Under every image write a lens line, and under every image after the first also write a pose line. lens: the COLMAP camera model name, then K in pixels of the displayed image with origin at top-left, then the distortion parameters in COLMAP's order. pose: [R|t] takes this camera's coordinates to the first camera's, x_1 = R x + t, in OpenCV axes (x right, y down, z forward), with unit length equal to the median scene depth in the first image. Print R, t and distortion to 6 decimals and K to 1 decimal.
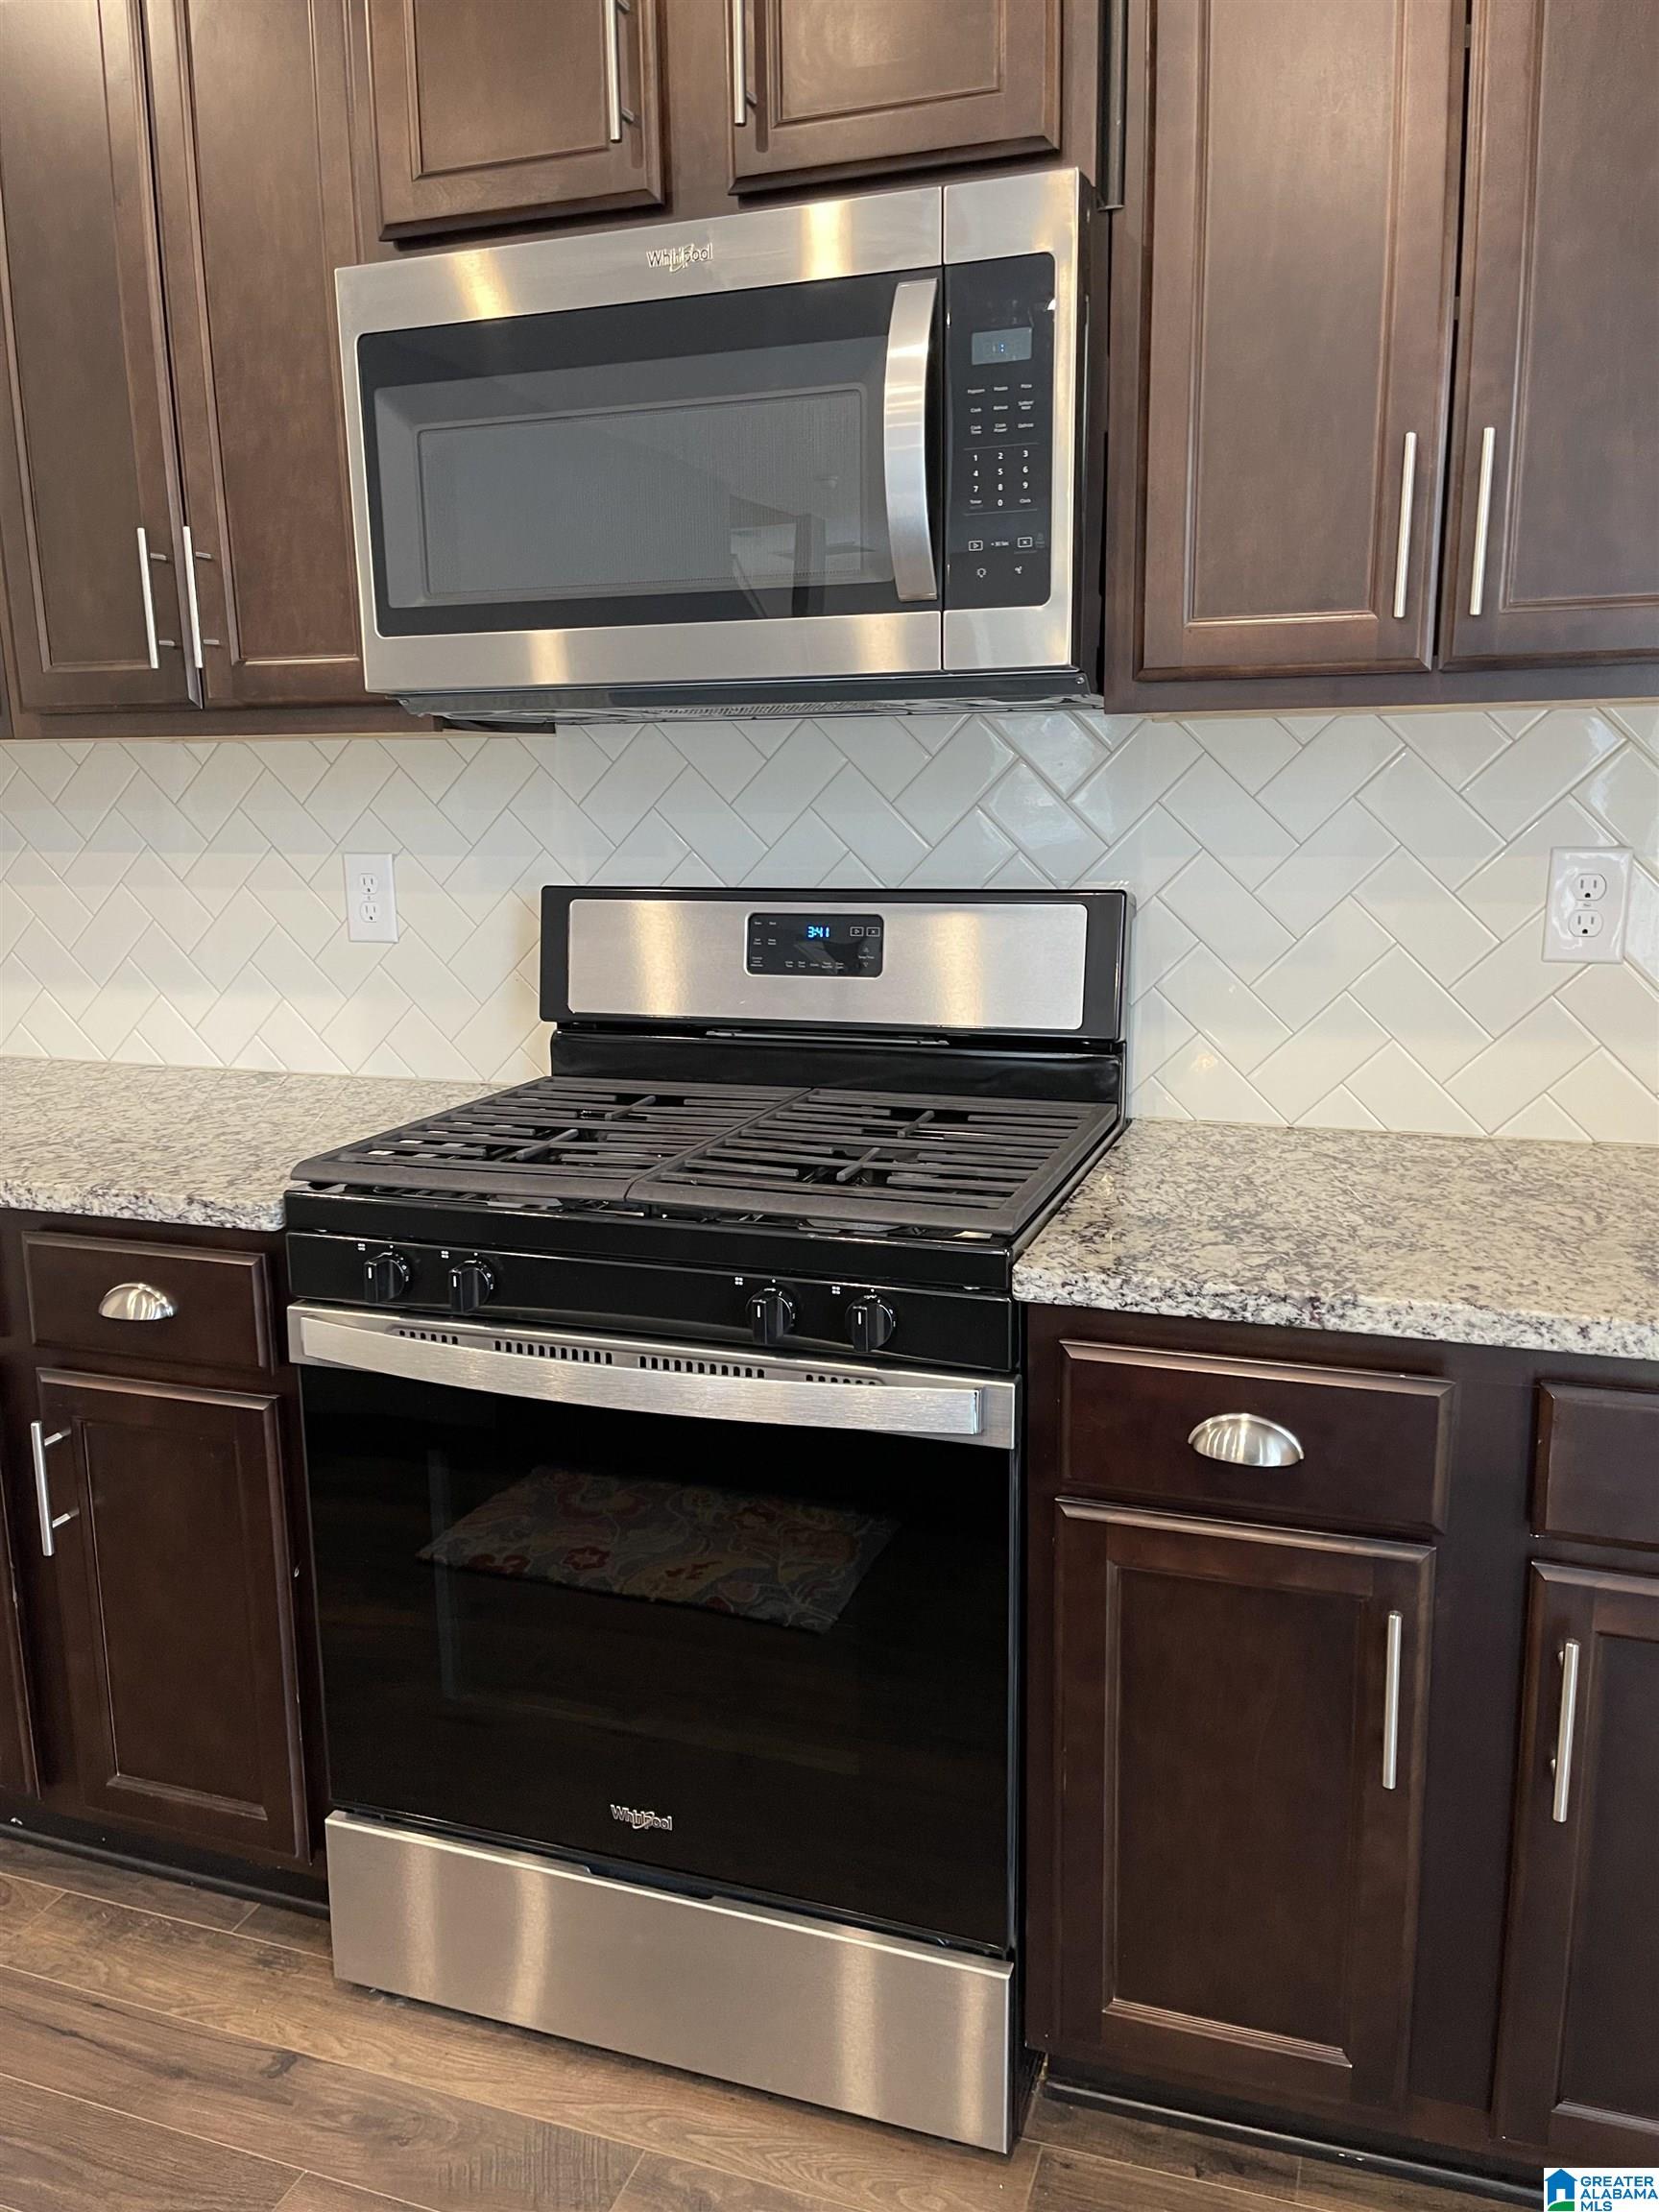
lens RADIAL K [[1663.5, 0, 806.4], [0, 1663.5, 1106.6], [0, 0, 1]] dist [0.070159, -0.088188]
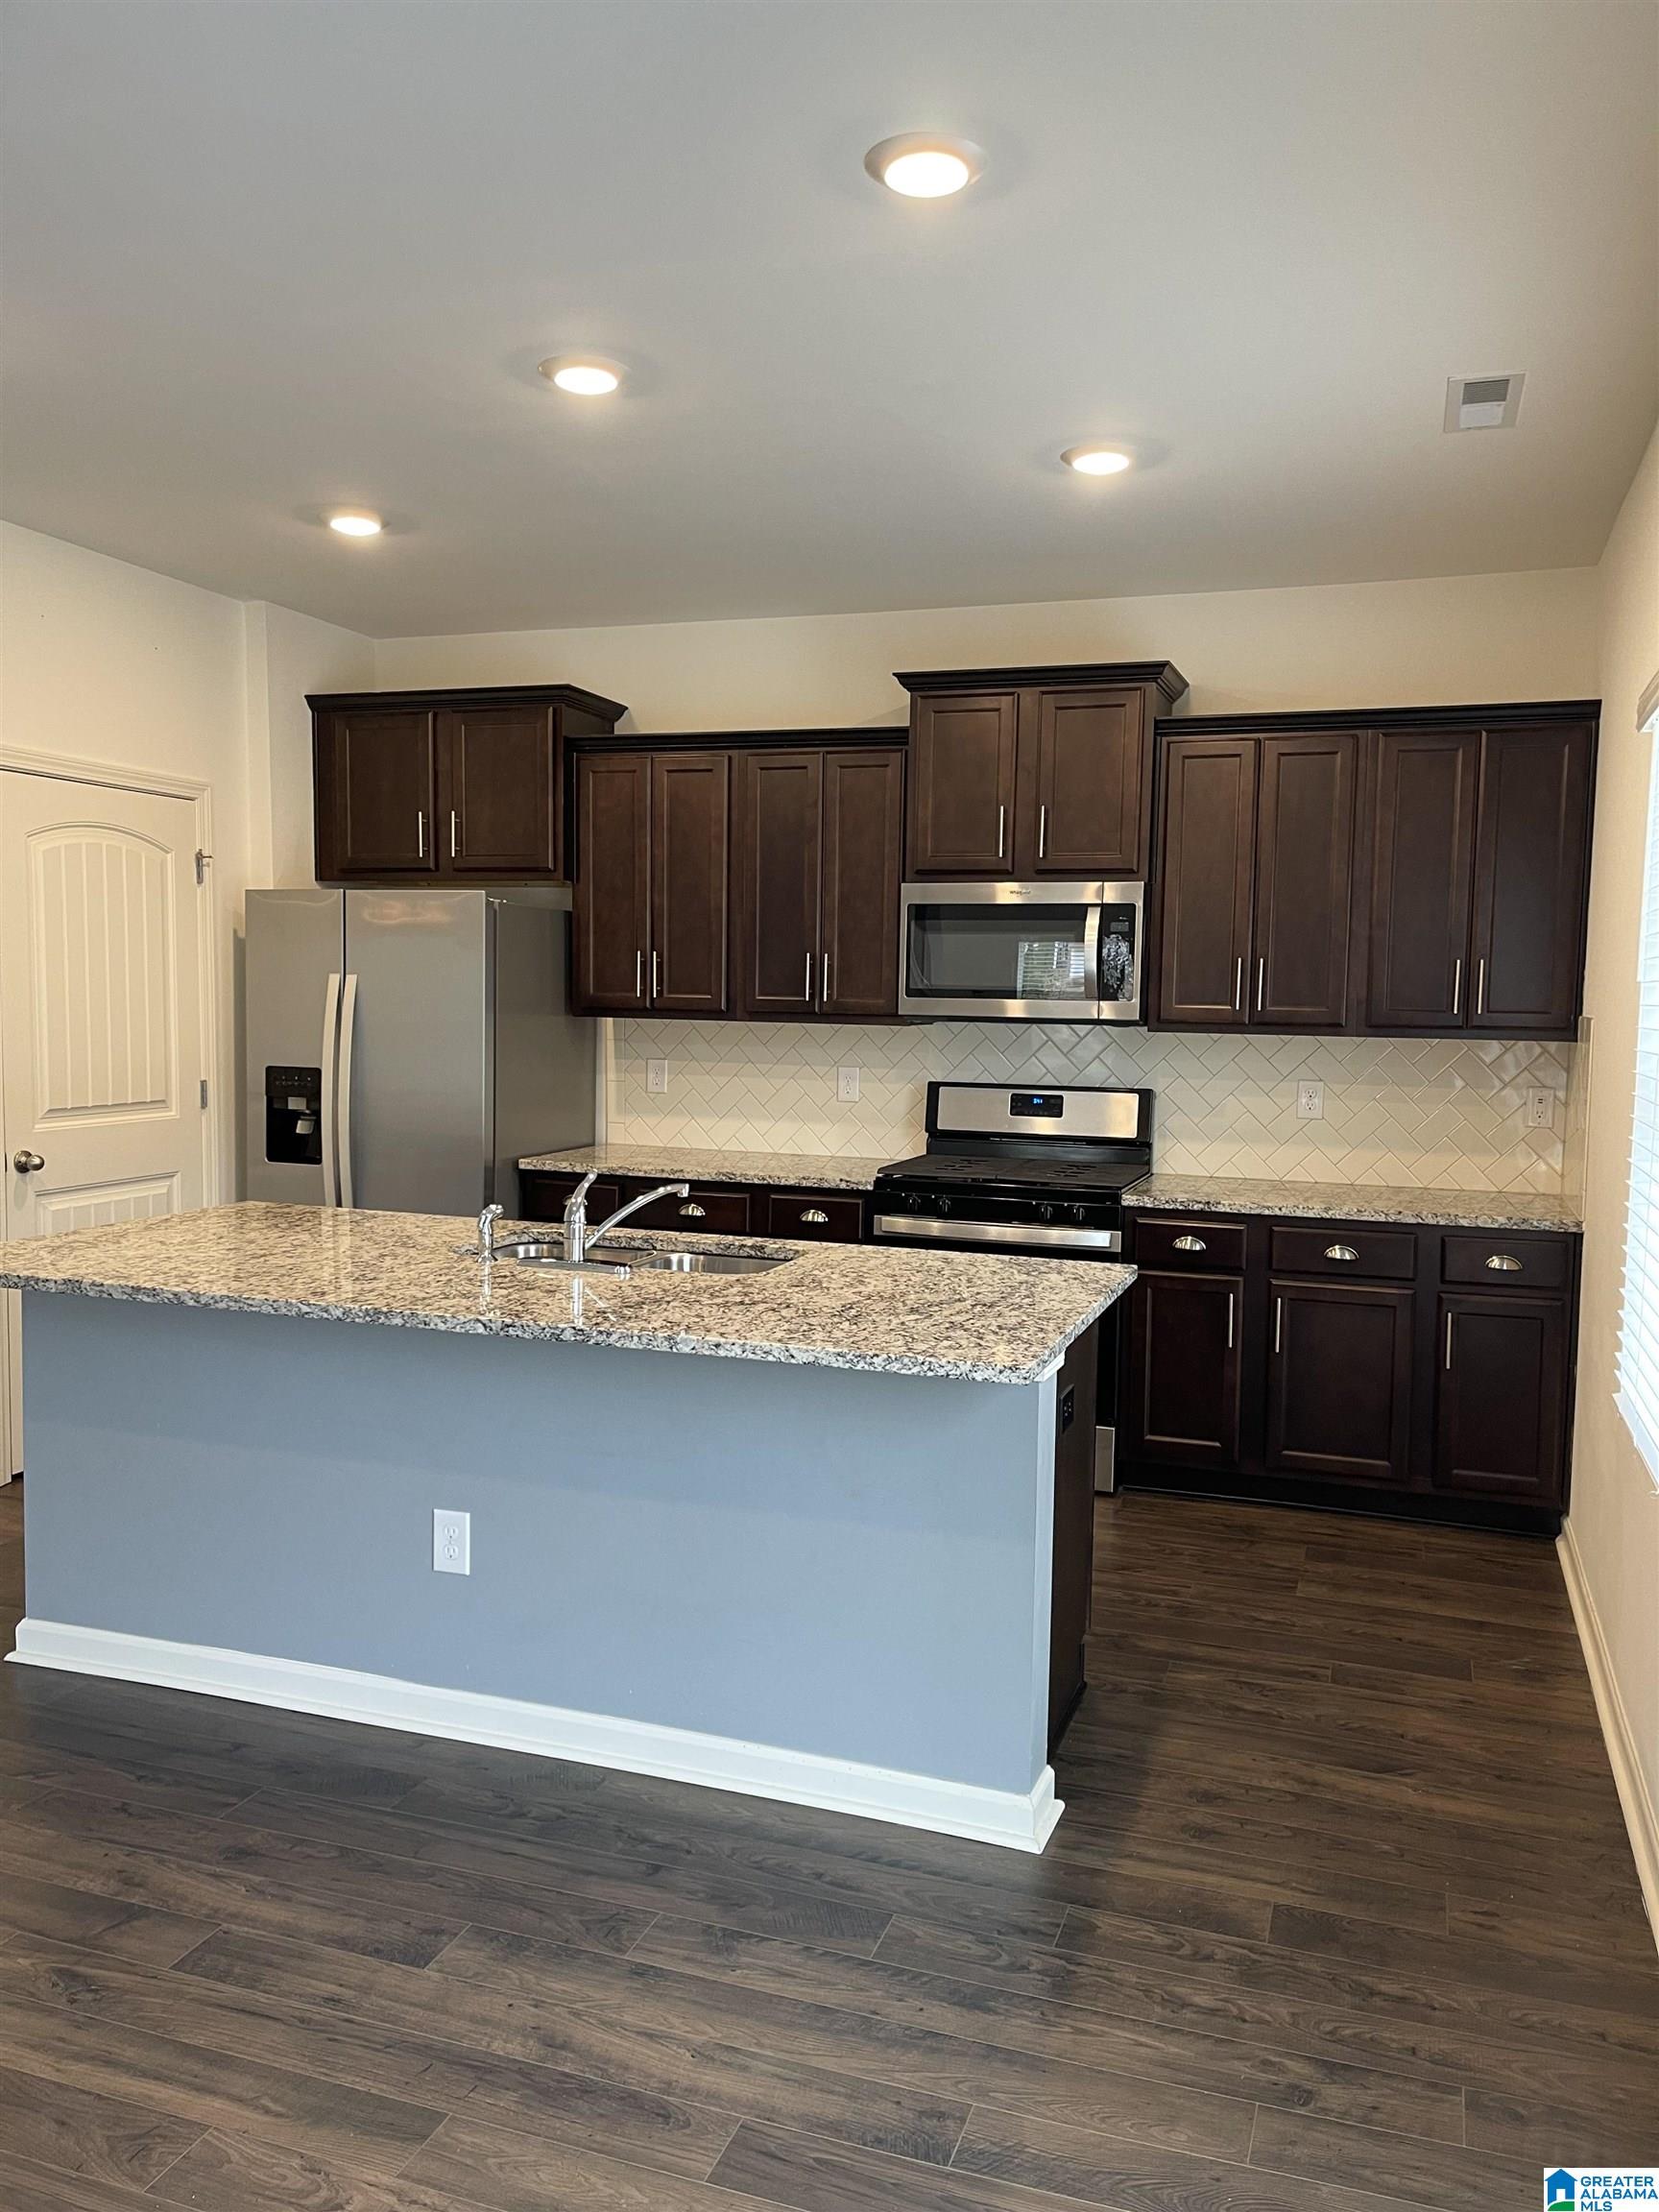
lens RADIAL K [[1663.5, 0, 833.0], [0, 1663.5, 1114.9], [0, 0, 1]] dist [0.070159, -0.088188]
pose [[0.999267, 0.033972, 0.017665, -0.412510], [-0.031513, 0.991710, -0.124573, 0.292684], [-0.021751, 0.123925, 0.992053, -1.850093]]
